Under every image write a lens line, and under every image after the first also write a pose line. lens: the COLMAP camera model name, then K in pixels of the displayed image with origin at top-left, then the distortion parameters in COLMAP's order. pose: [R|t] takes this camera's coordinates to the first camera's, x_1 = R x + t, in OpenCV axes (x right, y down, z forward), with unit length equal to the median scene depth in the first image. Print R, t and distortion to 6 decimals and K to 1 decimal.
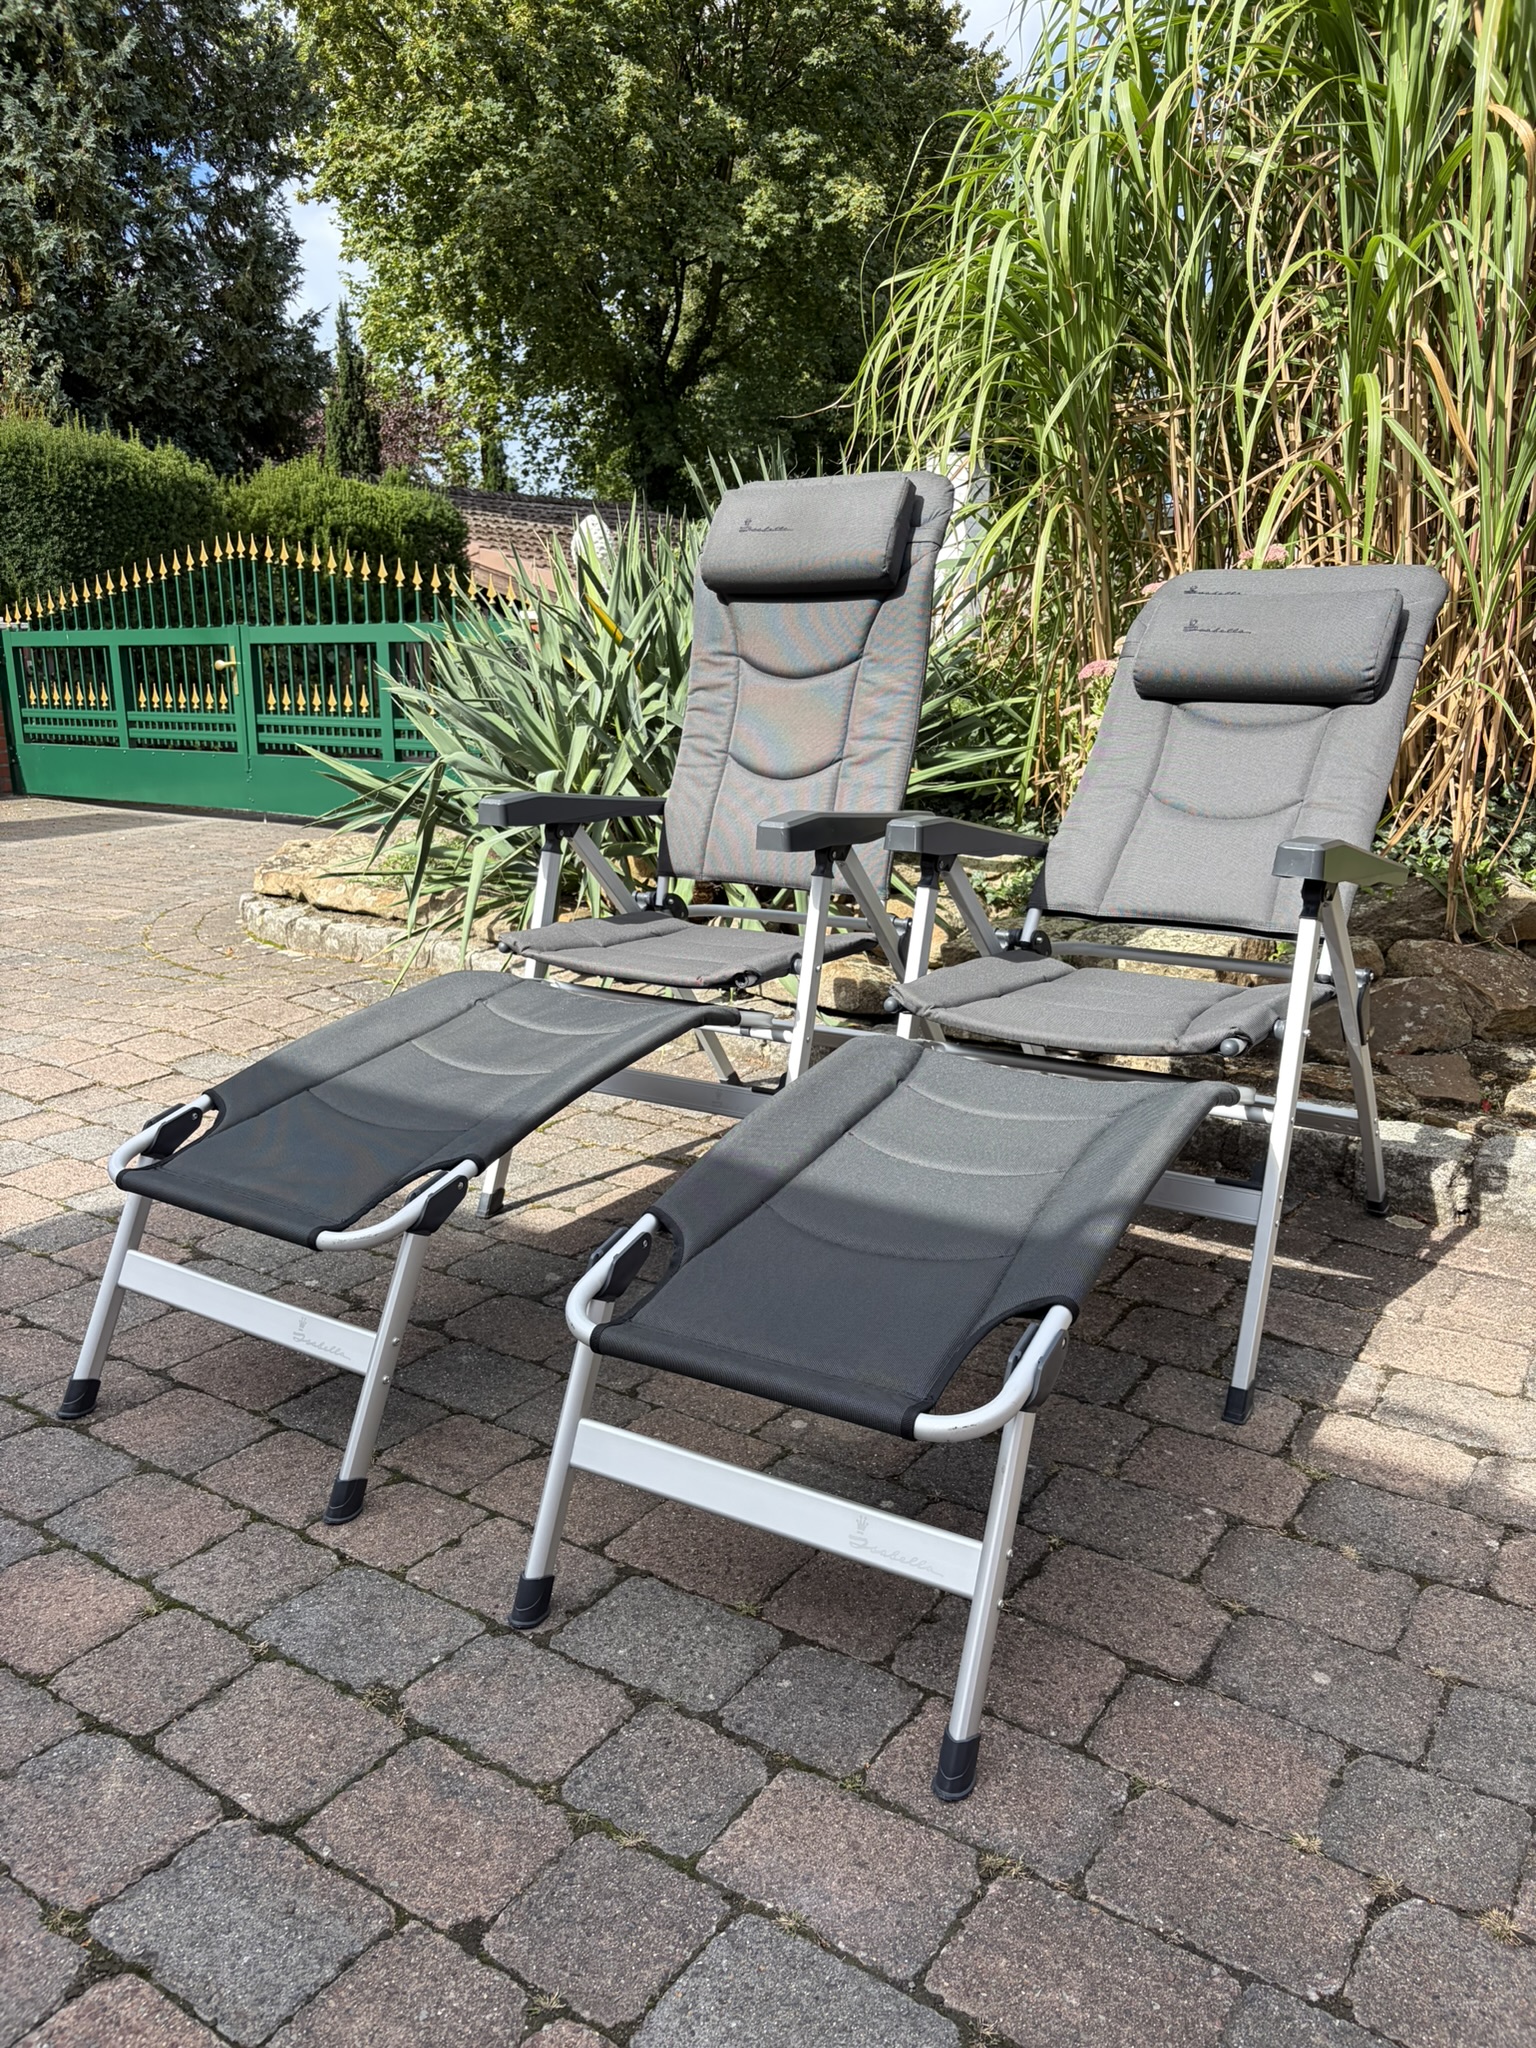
lens RADIAL K [[1561.5, 0, 772.5], [0, 1561.5, 1029.0], [0, 0, 1]] dist [0.032127, -0.029125]
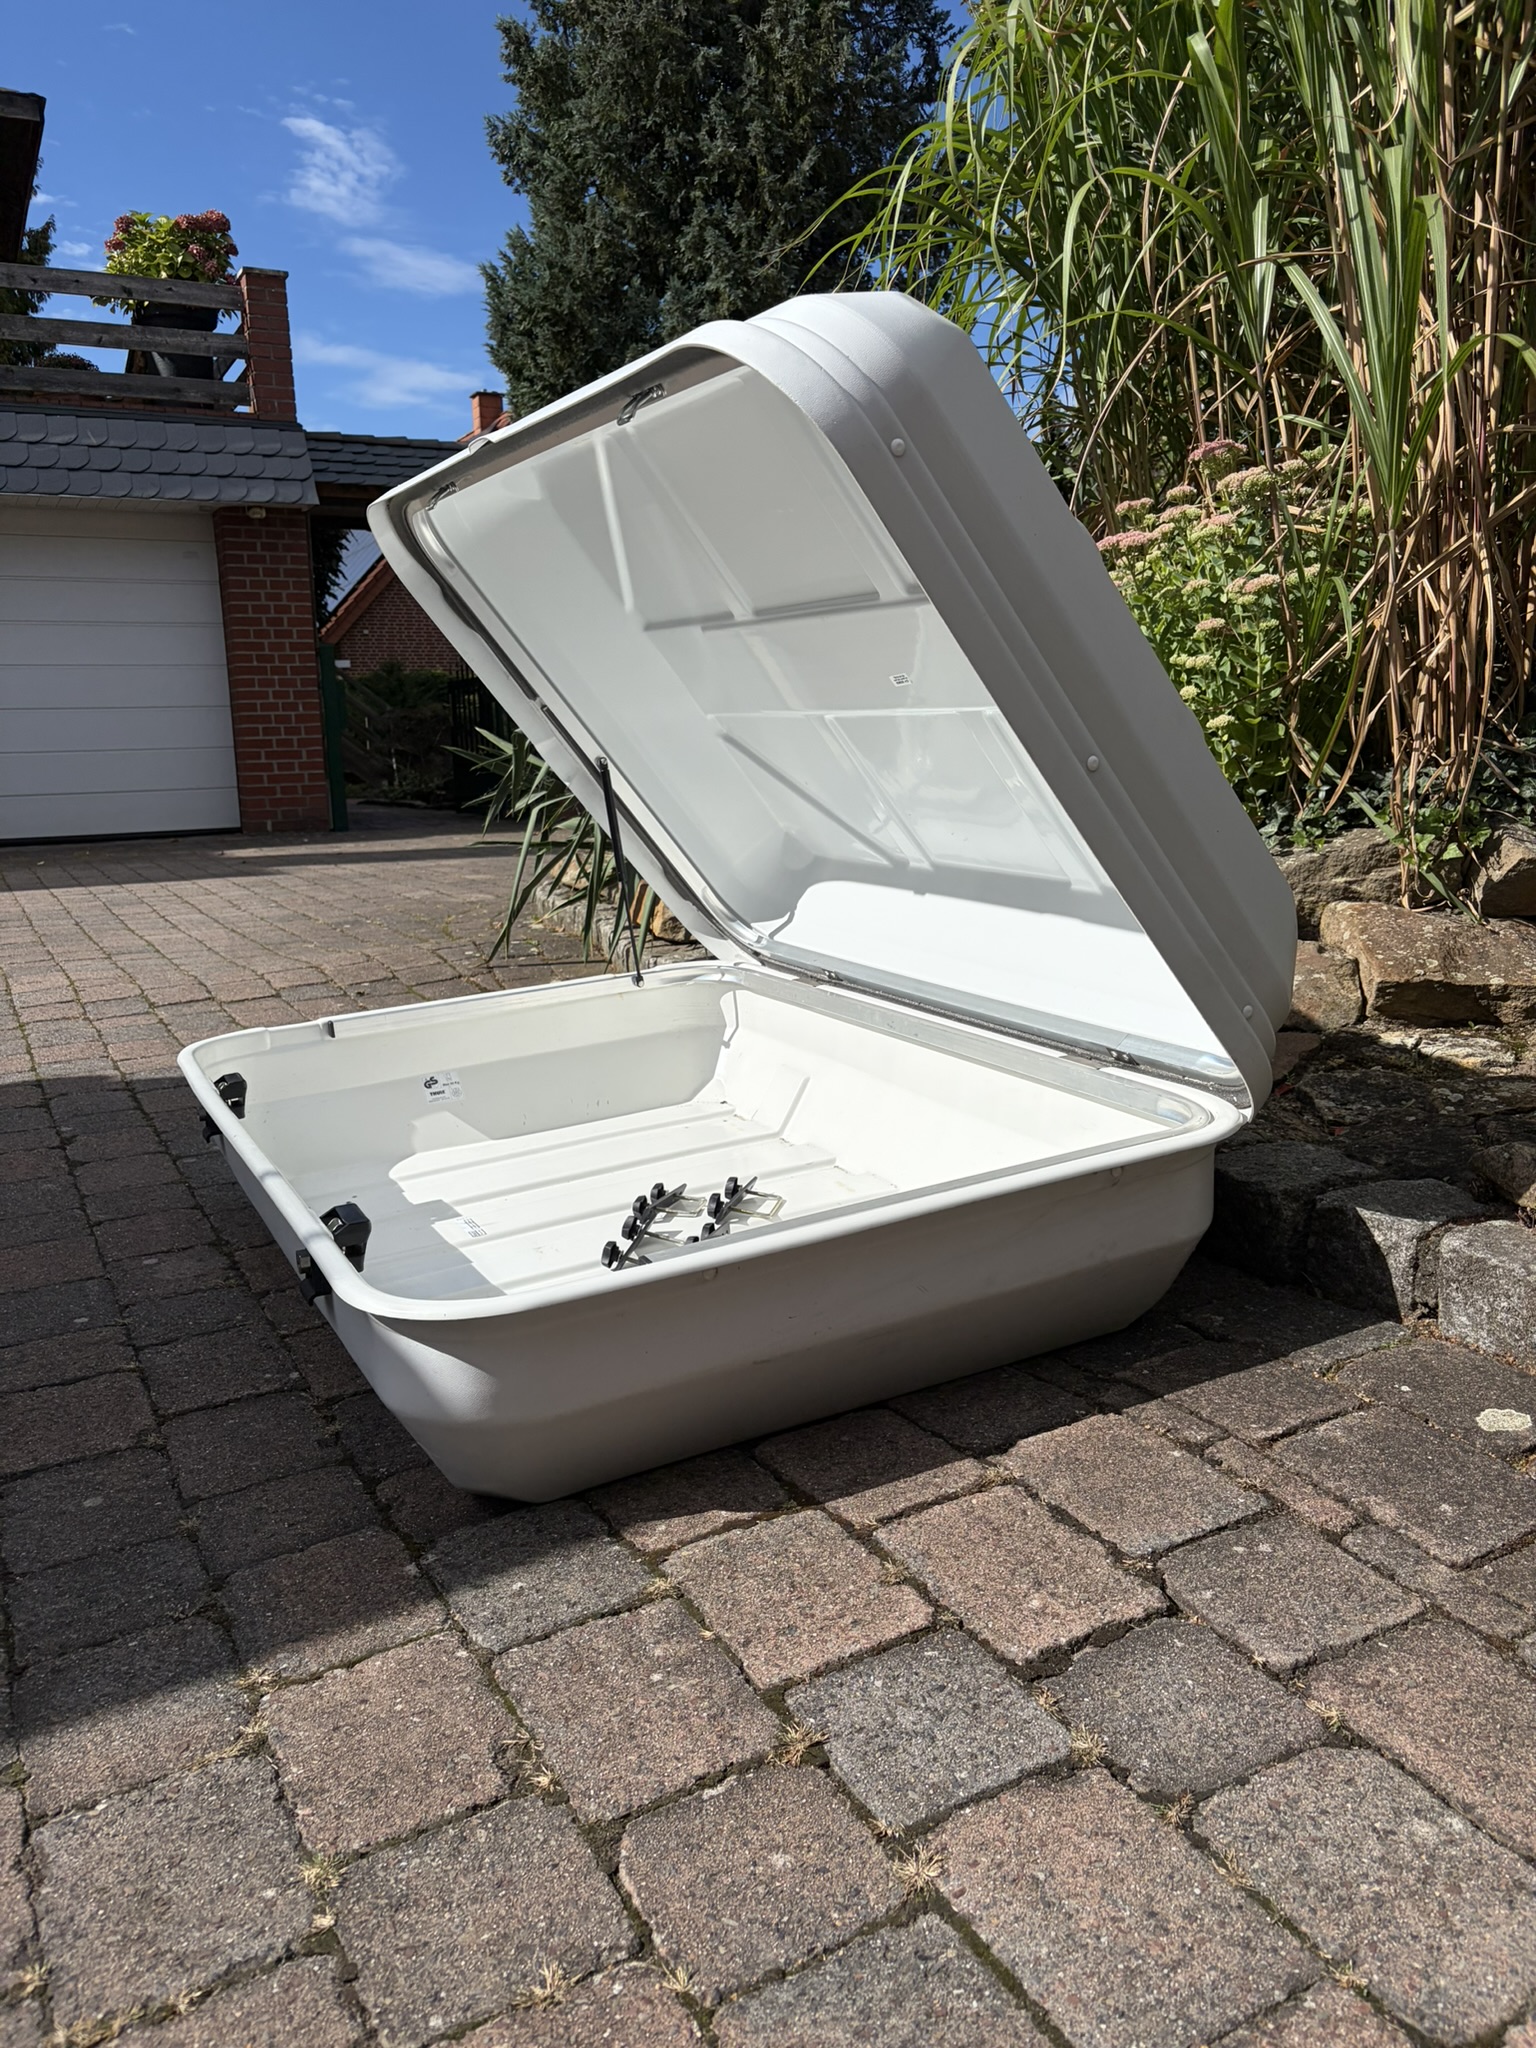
lens RADIAL K [[1561.5, 0, 772.2], [0, 1561.5, 1035.9], [0, 0, 1]] dist [0.032127, -0.029125]
pose [[0.879401, 0.065305, -0.471582, 0.531317], [-0.083512, 0.996349, -0.017757, 0.050889], [0.468700, 0.054998, 0.881643, 0.152529]]
